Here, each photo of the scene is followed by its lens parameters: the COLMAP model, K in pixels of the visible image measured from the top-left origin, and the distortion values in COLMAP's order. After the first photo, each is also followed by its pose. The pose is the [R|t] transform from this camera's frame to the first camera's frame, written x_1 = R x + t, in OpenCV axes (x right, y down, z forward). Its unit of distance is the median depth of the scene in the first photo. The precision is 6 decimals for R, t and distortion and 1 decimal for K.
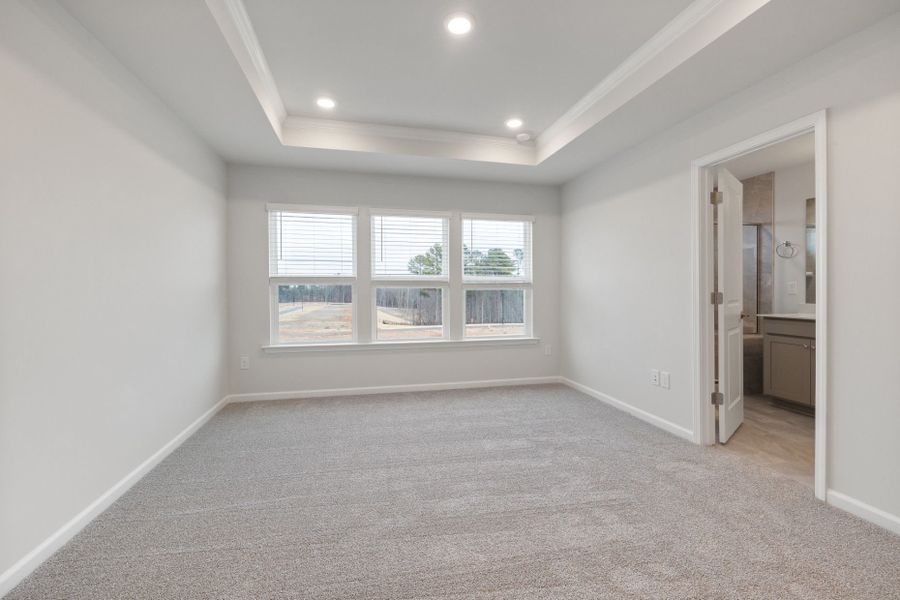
lens RADIAL K [[380.6, 0, 445.0], [0, 380.6, 292.1], [0, 0, 1]] dist [-0.000394, -0.000334]
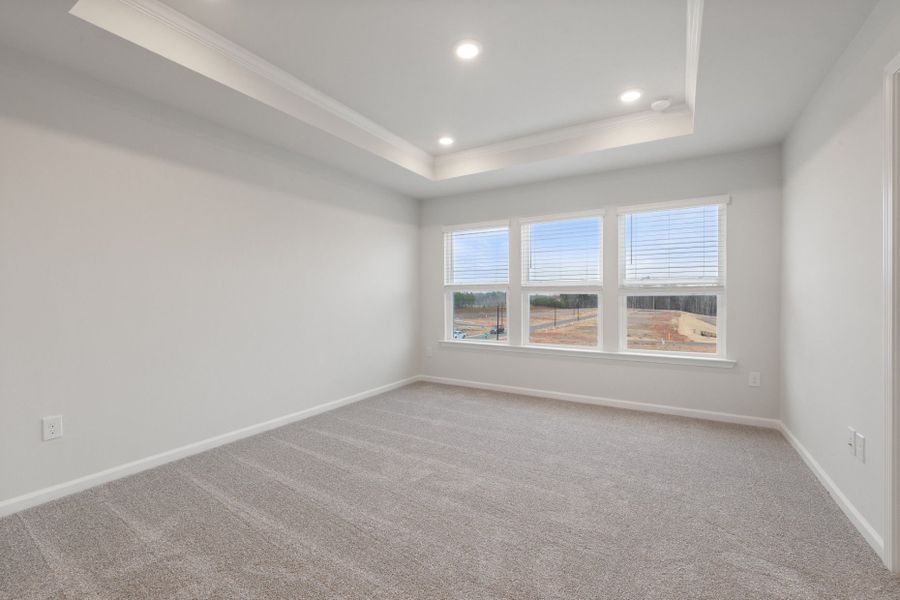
lens RADIAL K [[387.1, 0, 450.0], [0, 387.1, 300.0], [0, 0, 1]] dist [0.000246, -0.000224]
pose [[0.716095, 0.005723, -0.697980, 0.429975], [-0.001282, 0.999975, 0.006884, -0.001125], [0.698002, -0.004035, 0.716085, 0.098250]]
